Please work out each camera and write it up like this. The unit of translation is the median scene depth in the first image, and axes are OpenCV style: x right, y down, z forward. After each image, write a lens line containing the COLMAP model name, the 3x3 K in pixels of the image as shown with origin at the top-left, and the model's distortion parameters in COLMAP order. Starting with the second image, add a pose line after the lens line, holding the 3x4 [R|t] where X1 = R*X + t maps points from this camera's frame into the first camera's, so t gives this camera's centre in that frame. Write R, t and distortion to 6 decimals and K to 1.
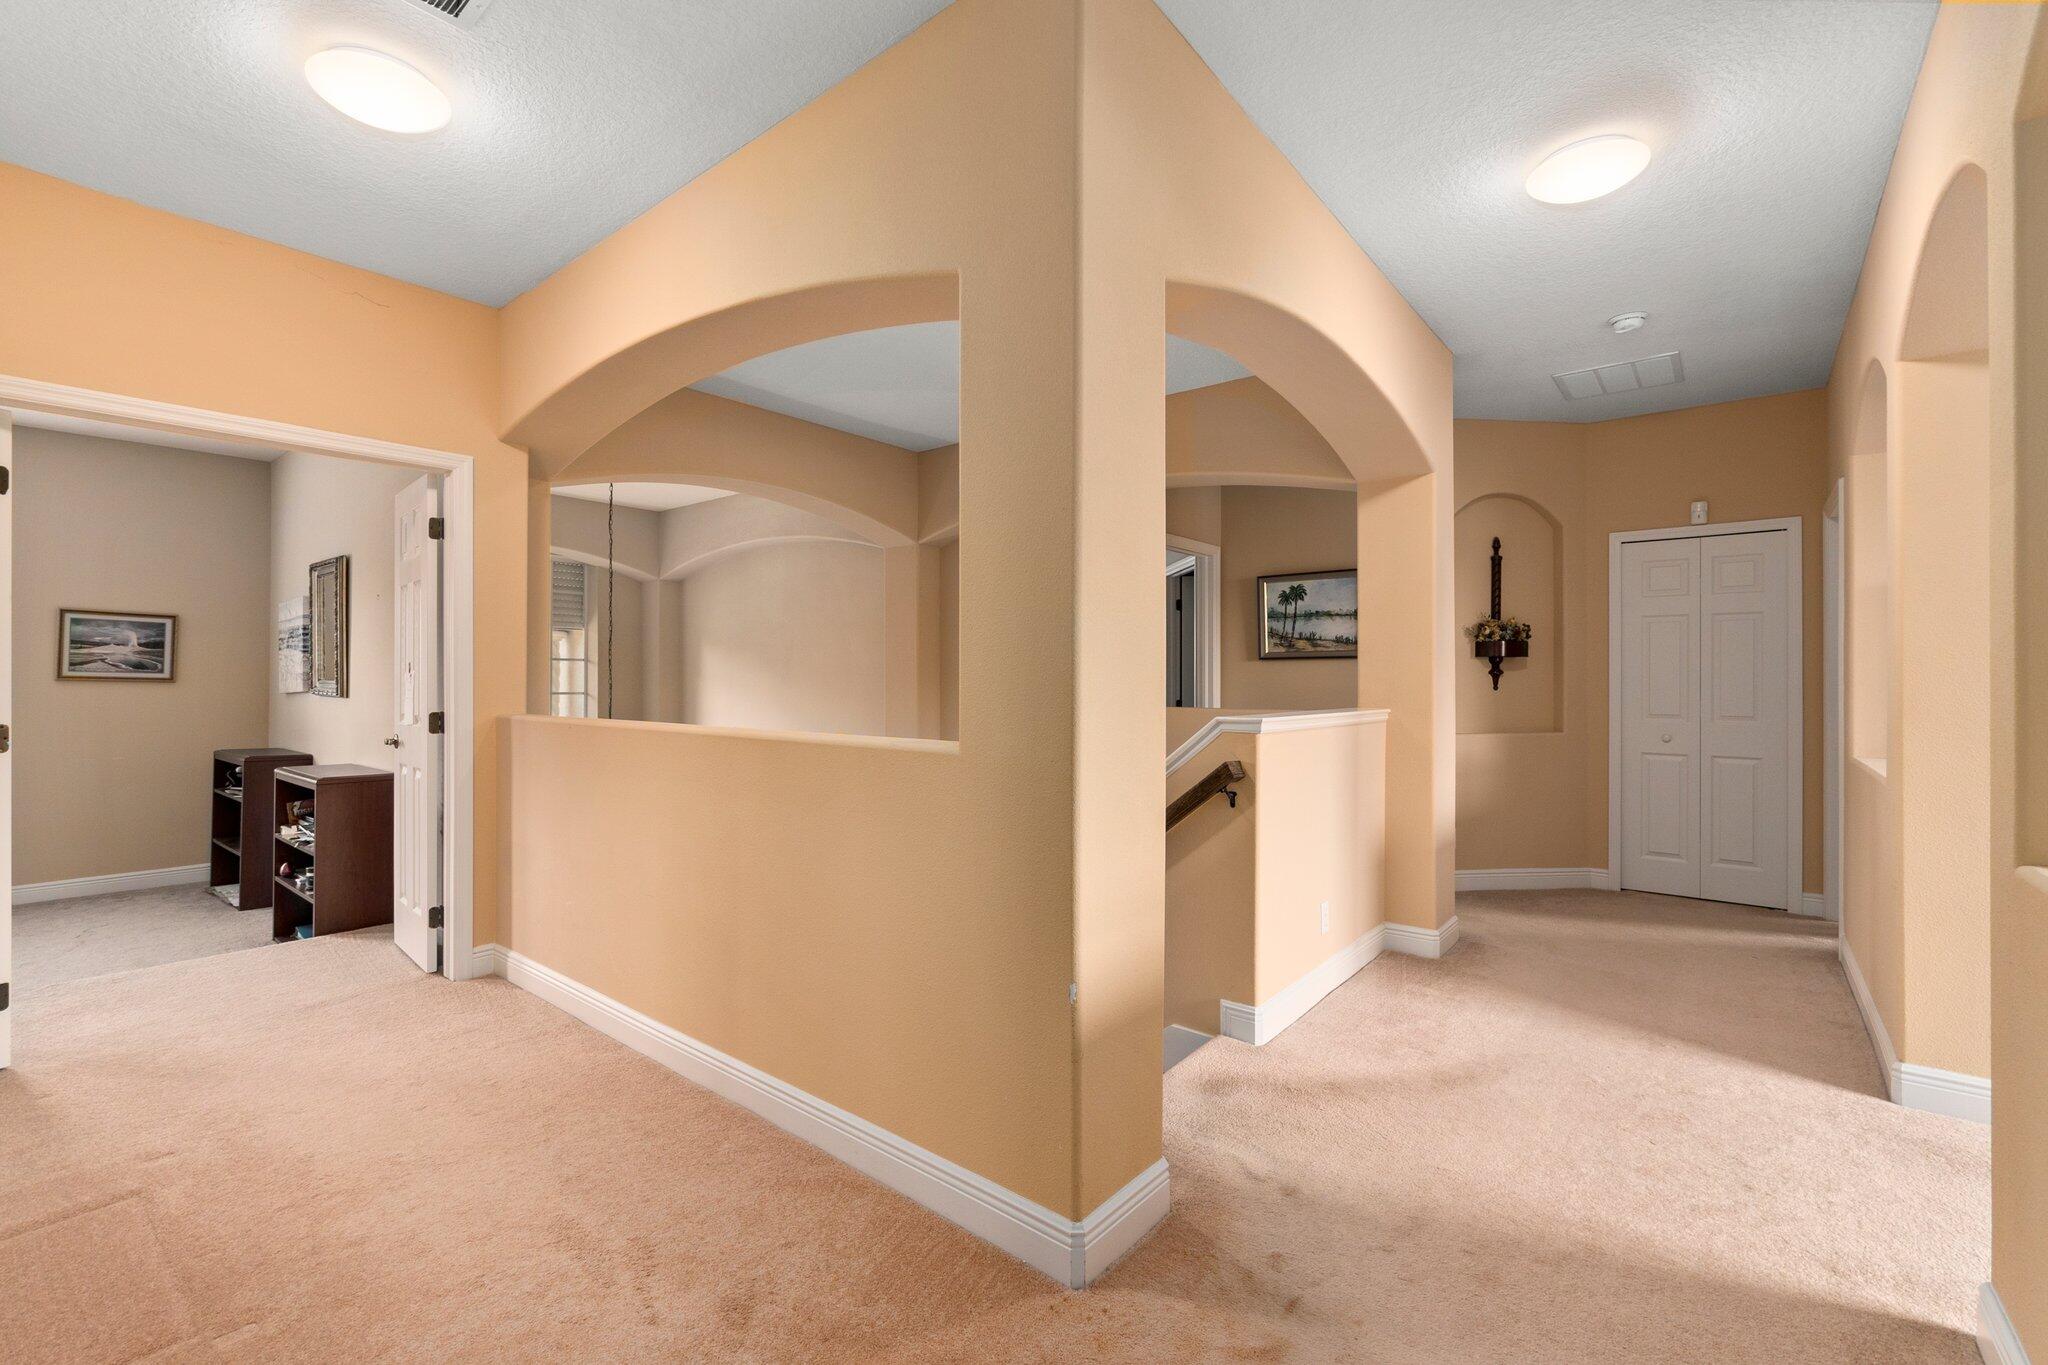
lens RADIAL K [[879.8, 0, 1025.2], [0, 879.8, 683.0], [0, 0, 1]] dist [0.001894, 0.000574]
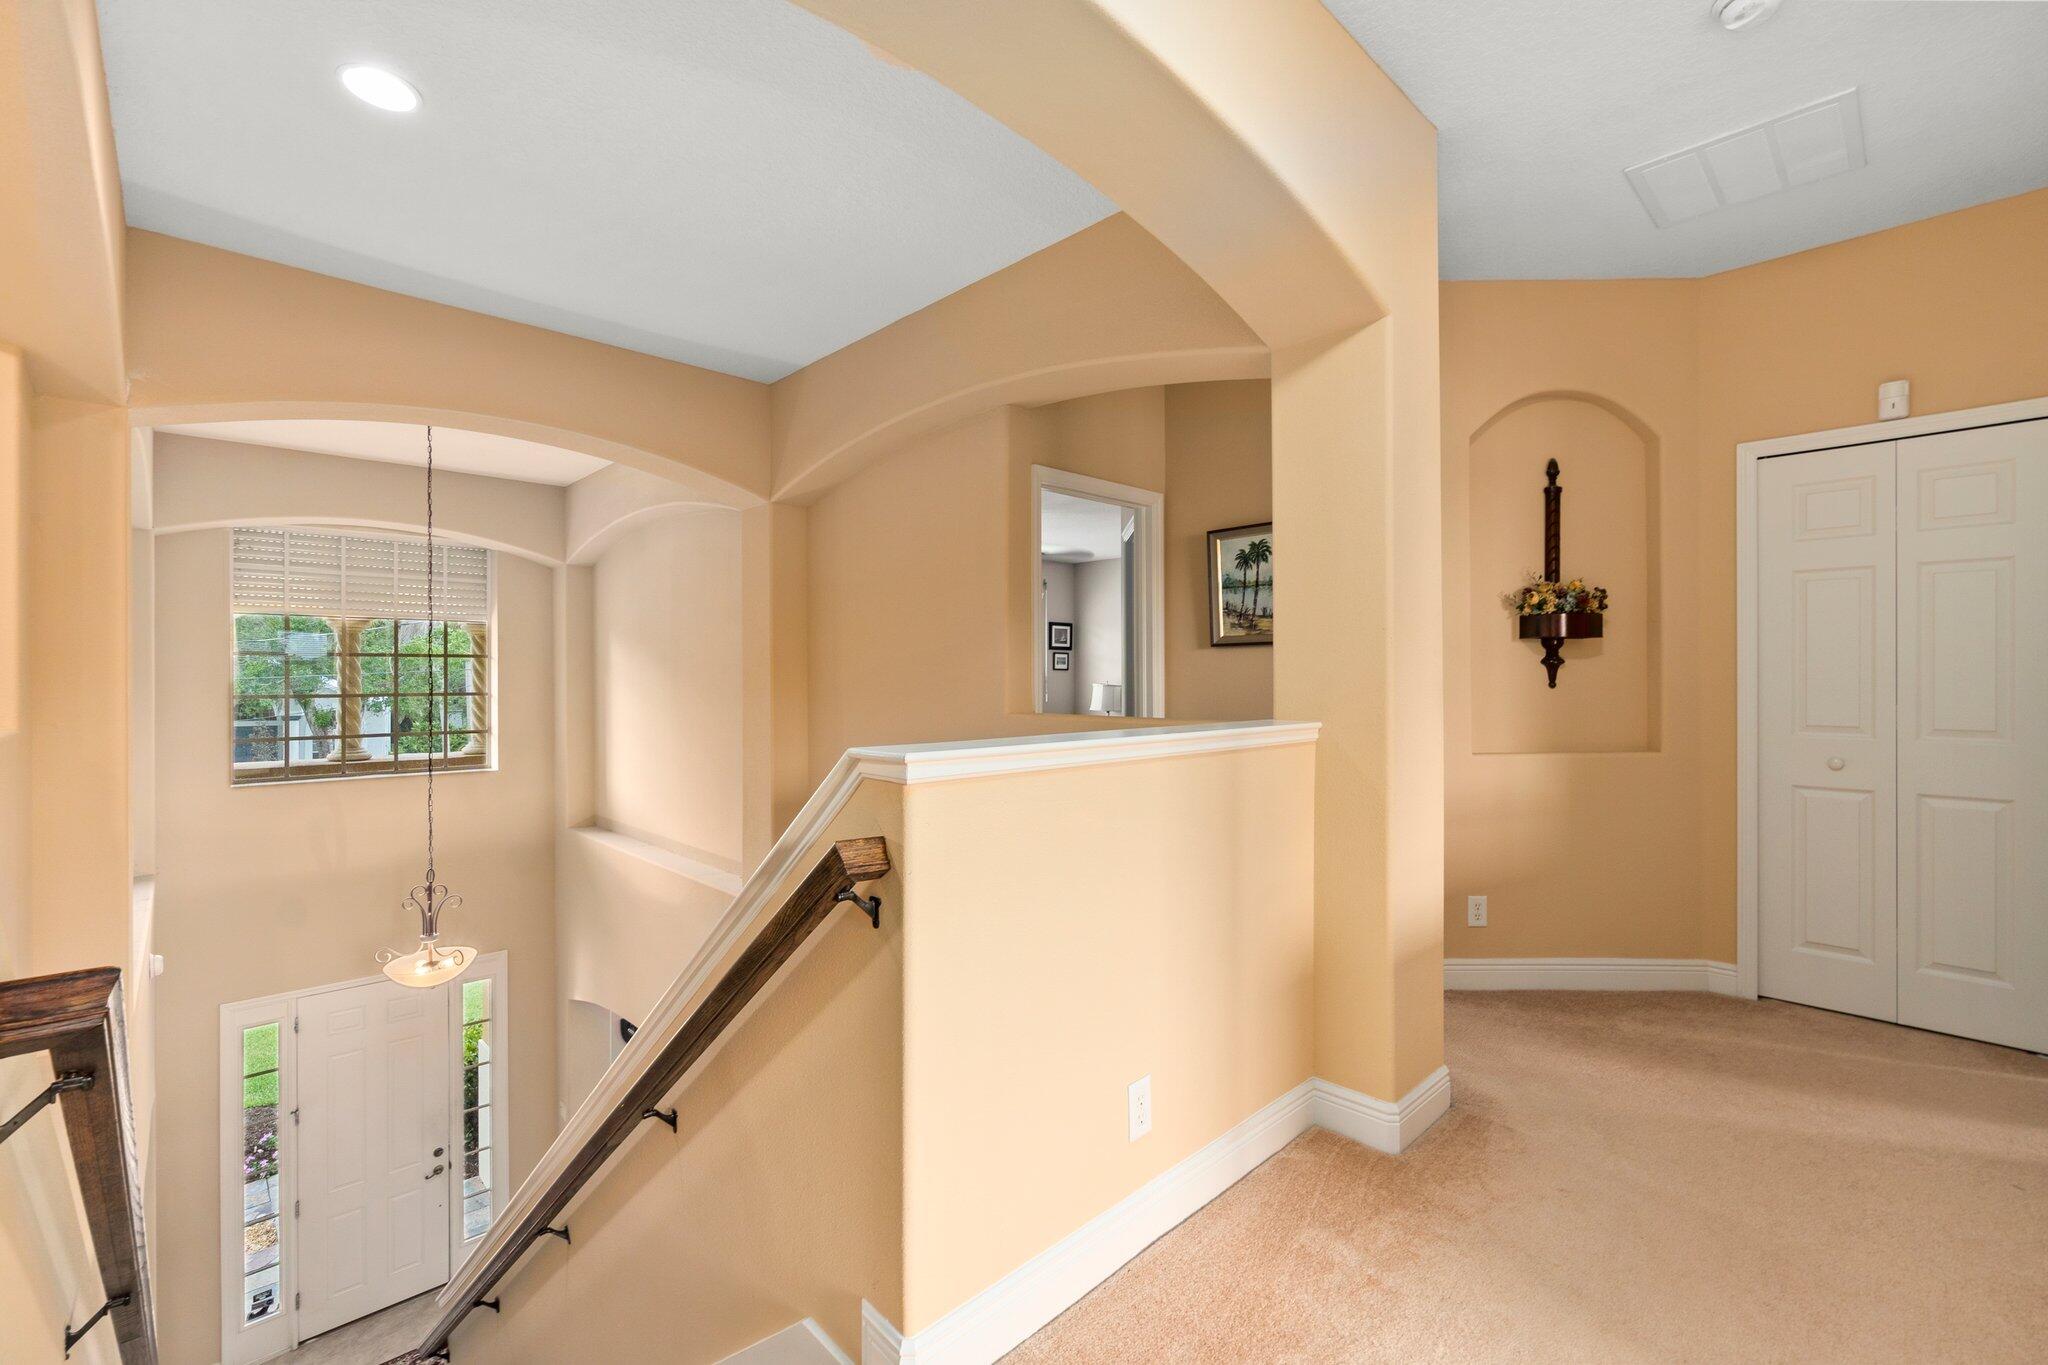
lens RADIAL K [[874.8, 0, 1014.6], [0, 874.8, 681.4], [0, 0, 1]] dist [0.000319, 0.000401]
pose [[0.991777, -0.004851, -0.127885, 0.219098], [0.005217, 0.999983, 0.002529, -0.000578], [0.127871, -0.003176, 0.991786, 0.295197]]
